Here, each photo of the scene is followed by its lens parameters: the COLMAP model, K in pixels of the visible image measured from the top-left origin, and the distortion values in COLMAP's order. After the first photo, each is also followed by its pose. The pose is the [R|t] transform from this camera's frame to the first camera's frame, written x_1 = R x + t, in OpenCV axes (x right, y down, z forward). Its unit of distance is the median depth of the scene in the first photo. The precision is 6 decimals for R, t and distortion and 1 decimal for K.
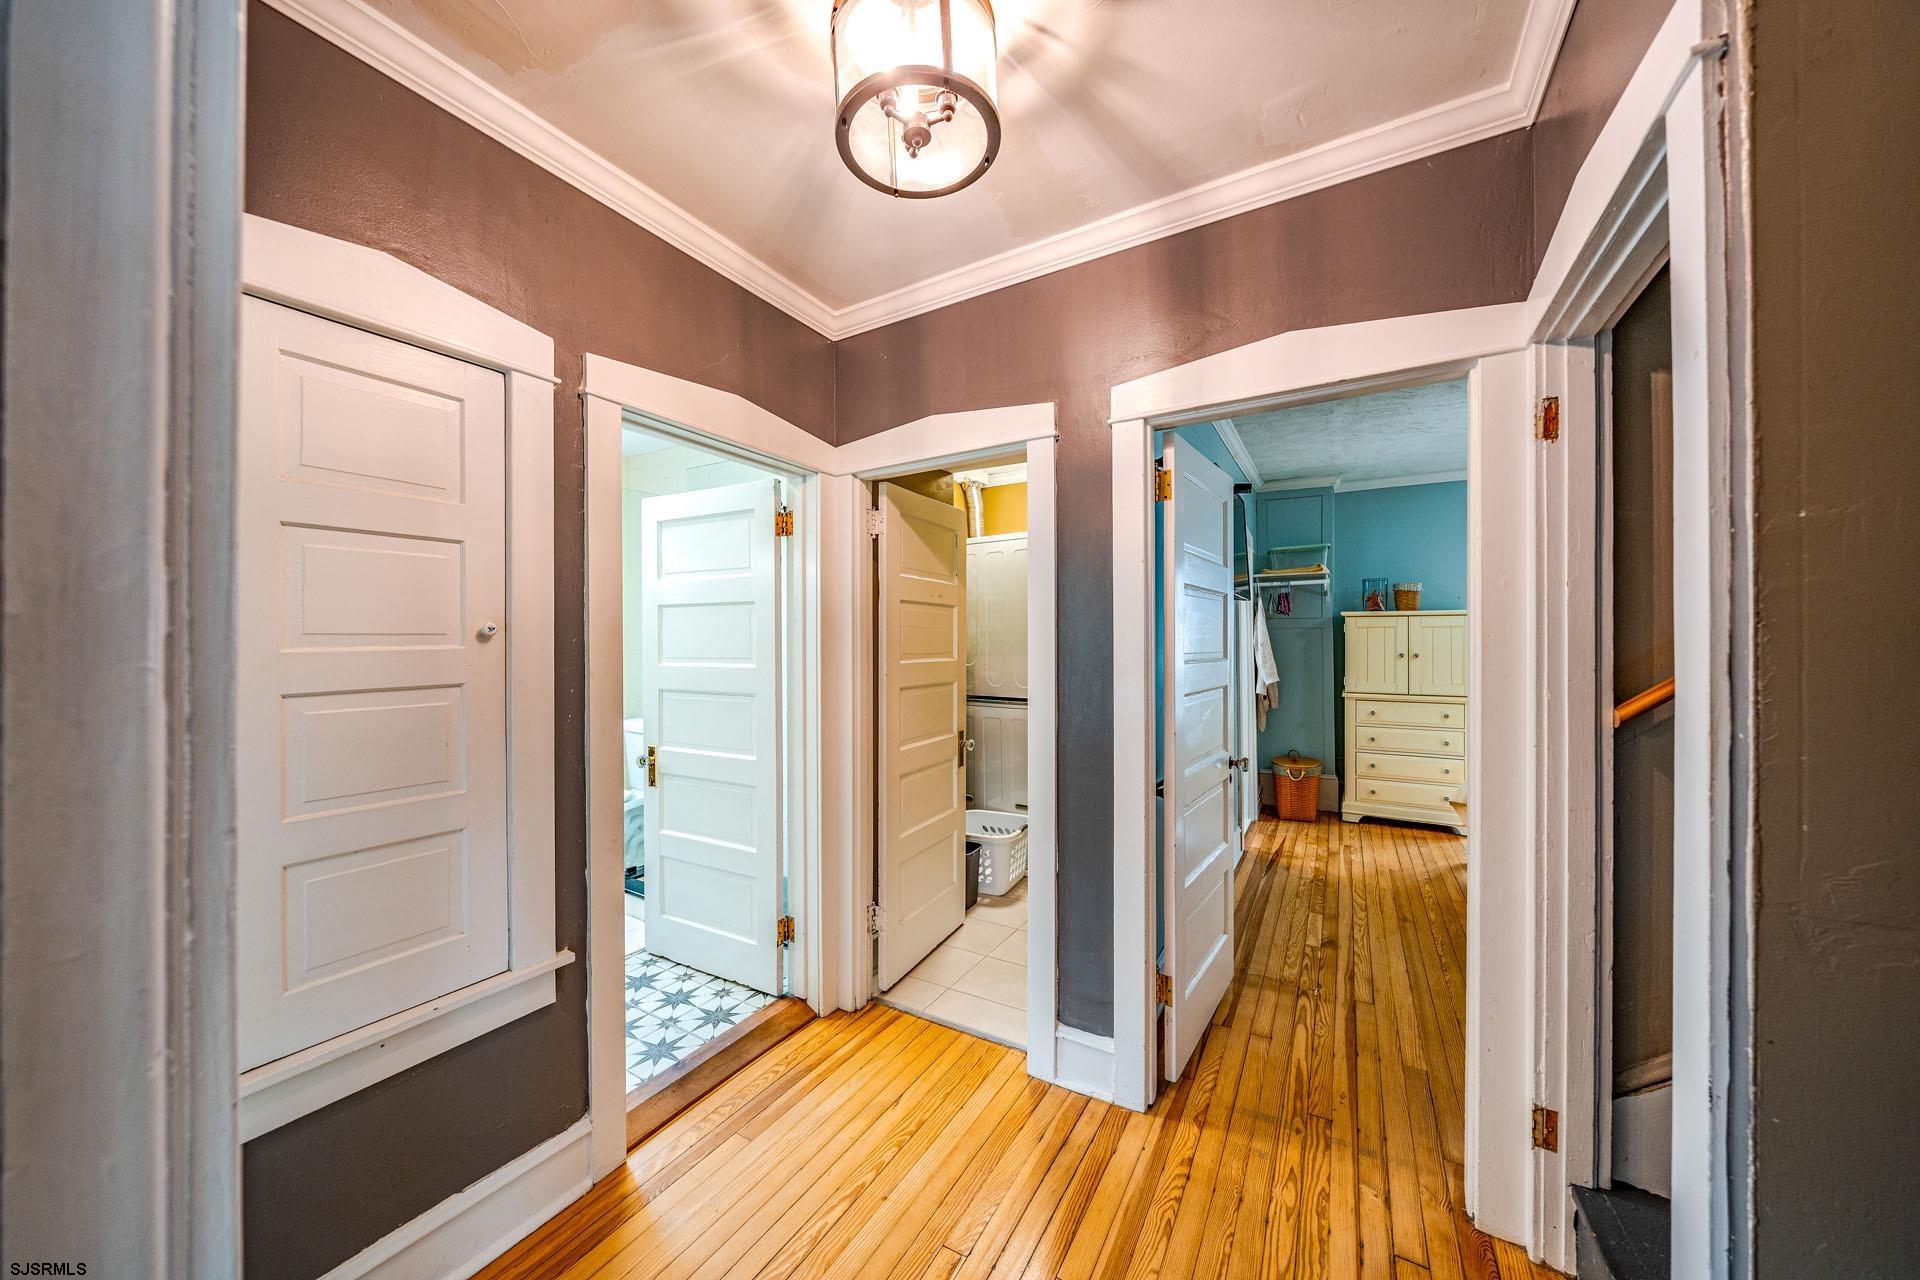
lens RADIAL K [[679.9, 0, 951.6], [0, 679.9, 639.8], [0, 0, 1]] dist [0.001225, 0.000049]
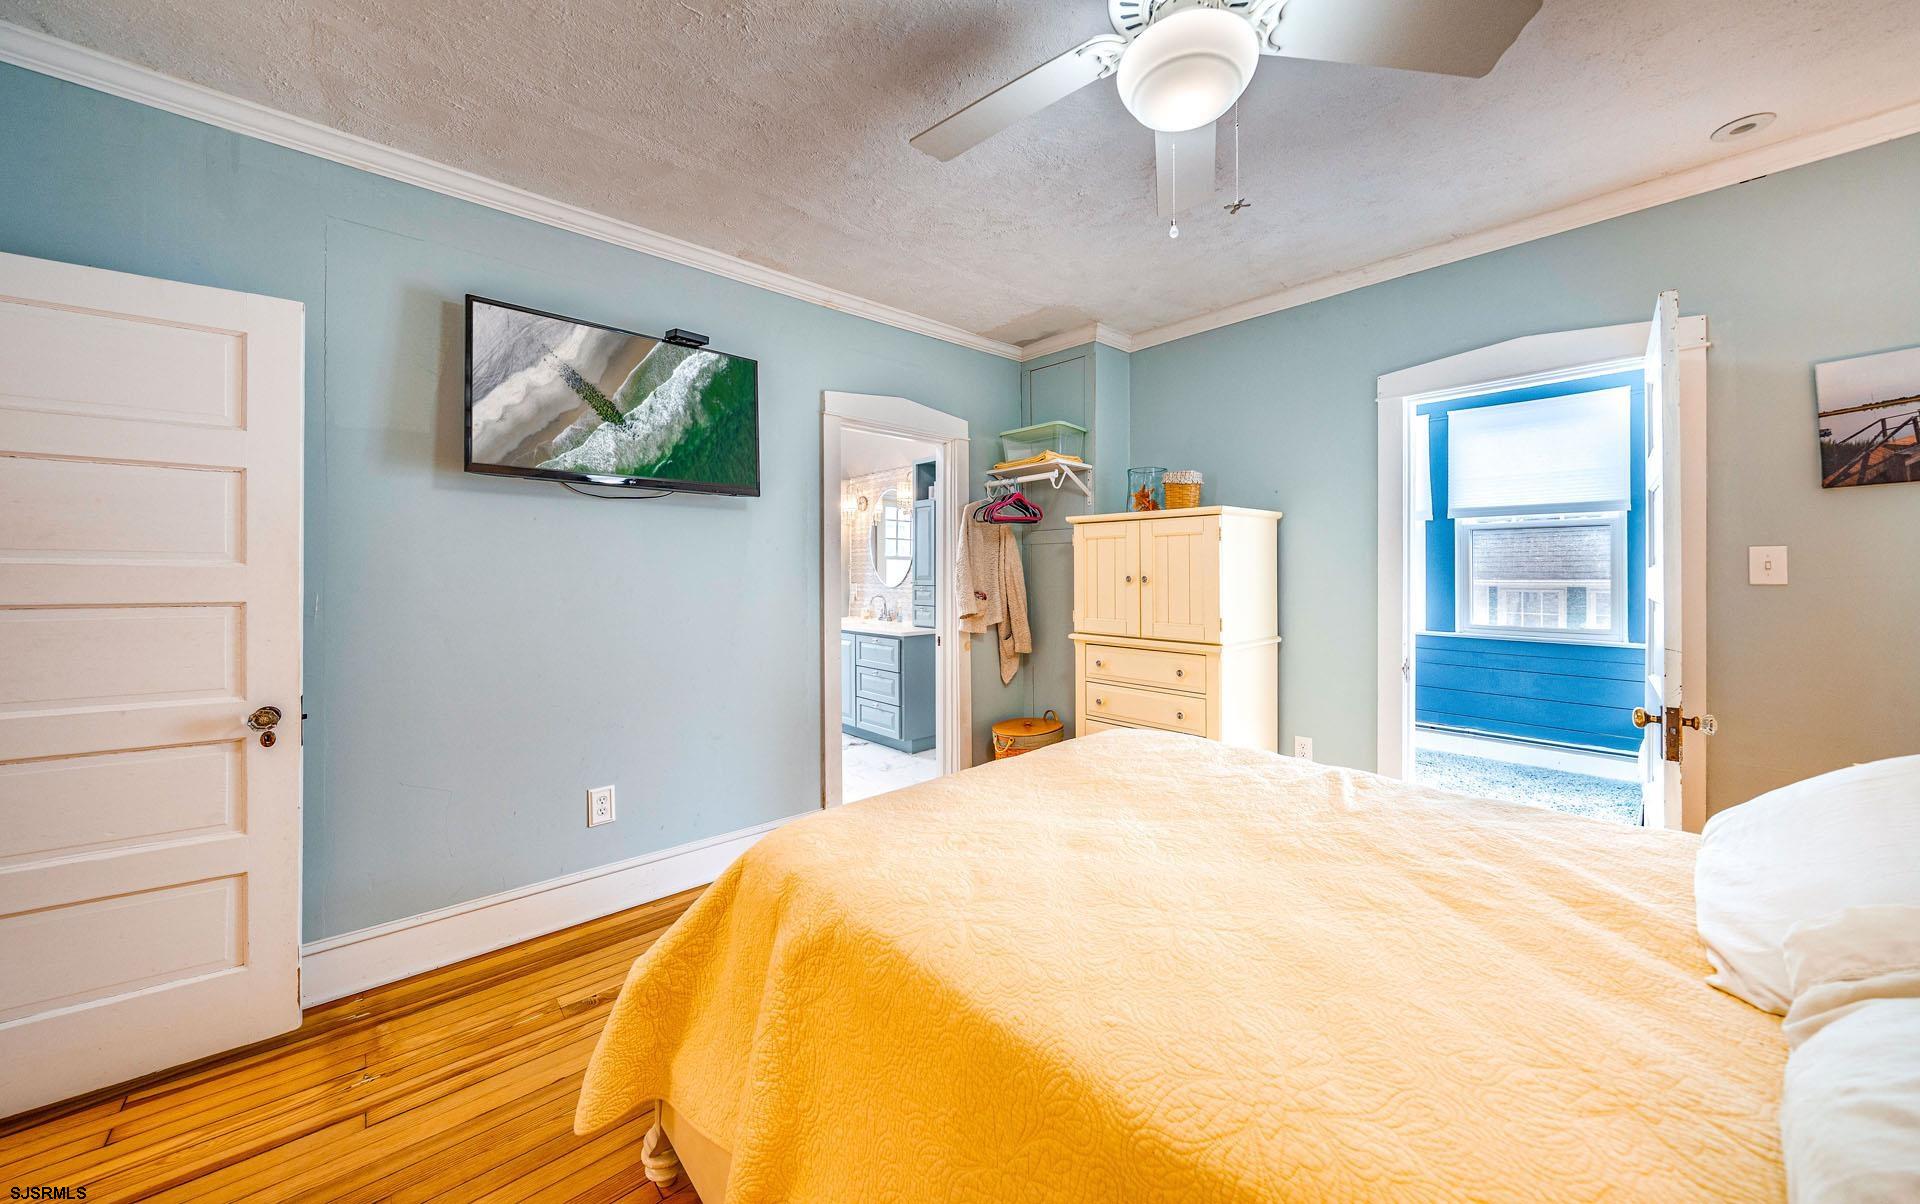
lens RADIAL K [[668.1, 0, 925.9], [0, 668.1, 573.6], [0, 0, 1]] dist [-0.002855, -0.000157]
pose [[0.941533, -0.003496, -0.336901, 0.697154], [0.004105, 0.999991, 0.001095, 0.016497], [0.336894, -0.002414, 0.941539, 0.319932]]
